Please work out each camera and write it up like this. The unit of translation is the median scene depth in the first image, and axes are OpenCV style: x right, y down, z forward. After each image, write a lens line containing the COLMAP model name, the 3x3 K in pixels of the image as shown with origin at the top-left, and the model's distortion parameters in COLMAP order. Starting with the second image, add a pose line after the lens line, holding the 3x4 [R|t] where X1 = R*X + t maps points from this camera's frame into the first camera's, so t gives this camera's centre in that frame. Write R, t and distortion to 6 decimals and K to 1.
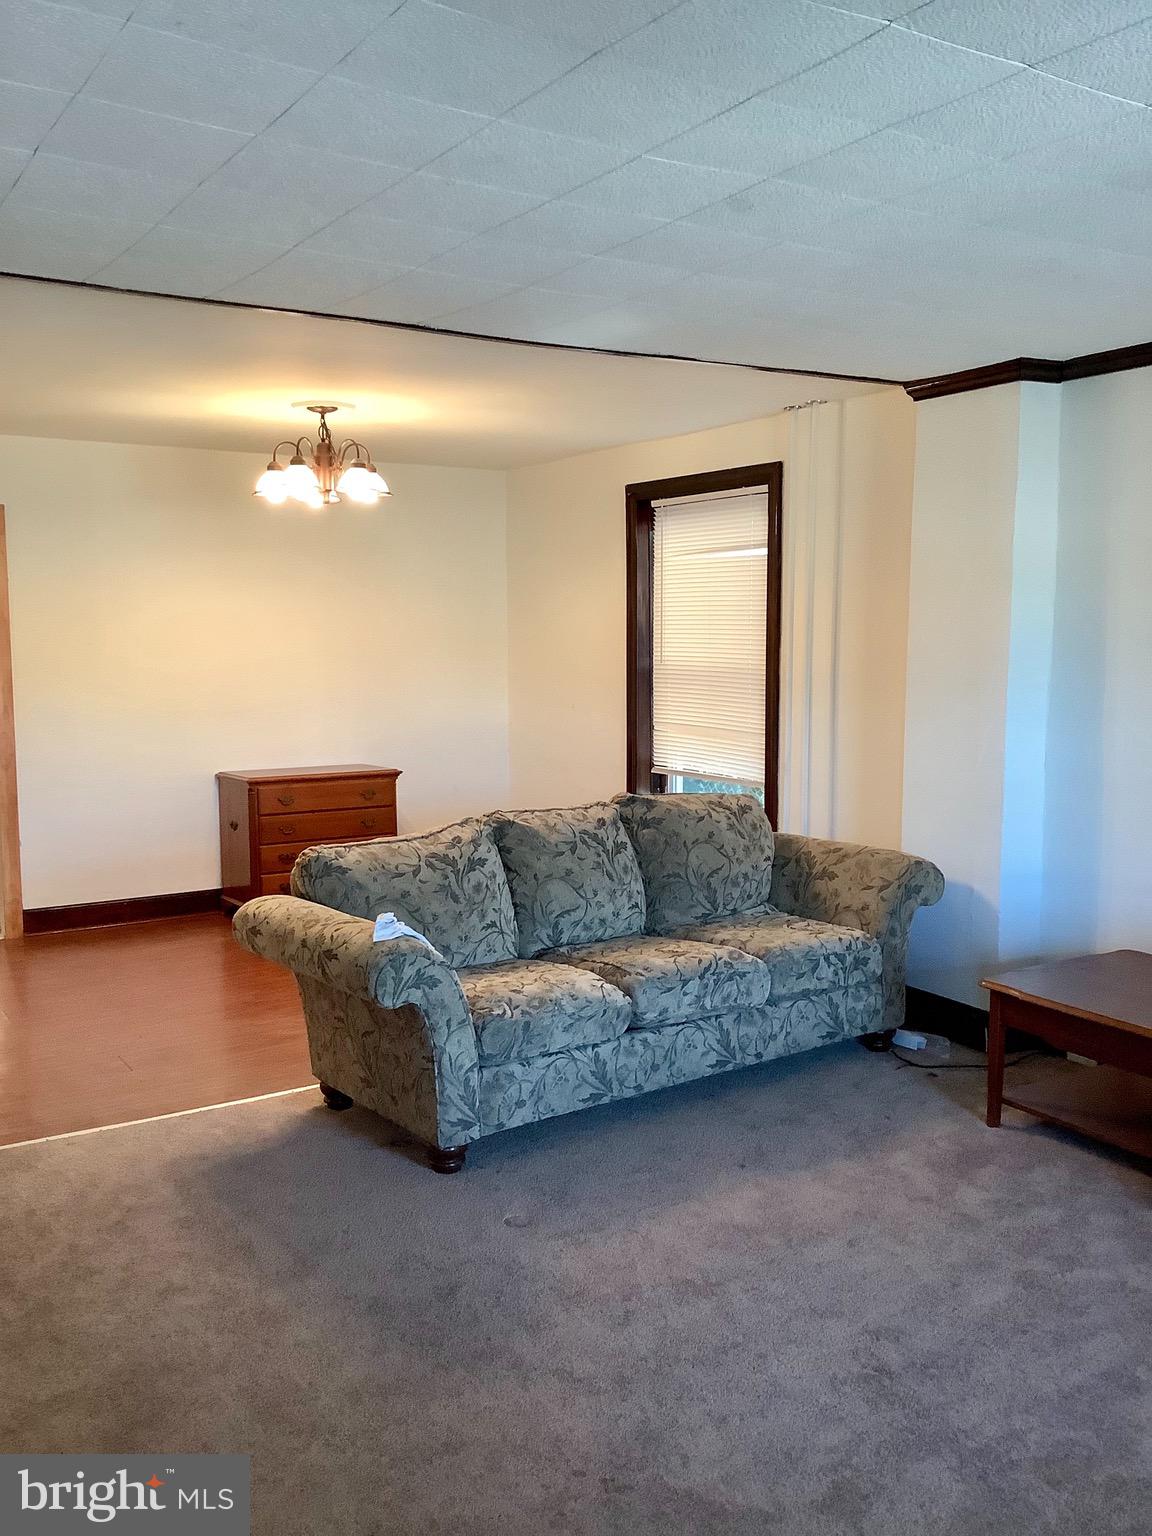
lens RADIAL K [[1381.5, 0, 575.7], [0, 1381.5, 769.0], [0, 0, 1]] dist [0.053517, -0.014030]
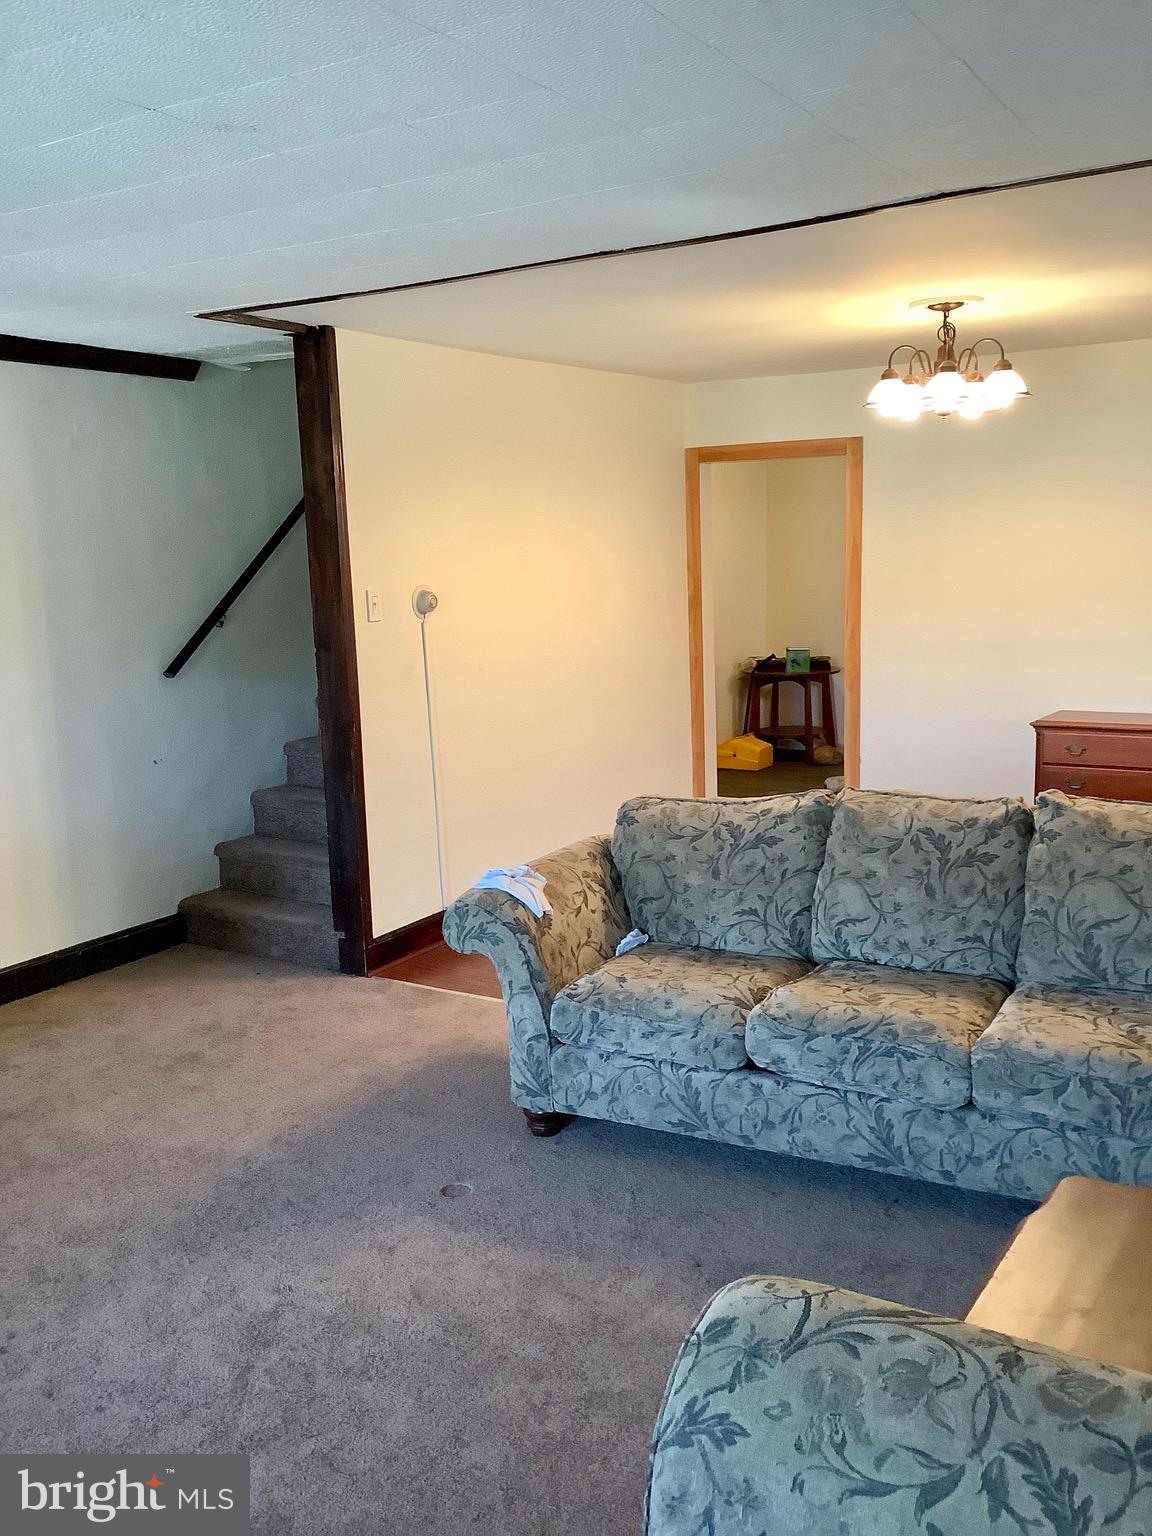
lens RADIAL K [[1381.5, 0, 574.8], [0, 1381.5, 768.1], [0, 0, 1]] dist [0.053517, -0.014030]
pose [[0.434661, 0.134224, -0.890536, 0.670867], [-0.062321, 0.990944, 0.118939, -0.077378], [0.898435, 0.003801, 0.439089, 0.513529]]
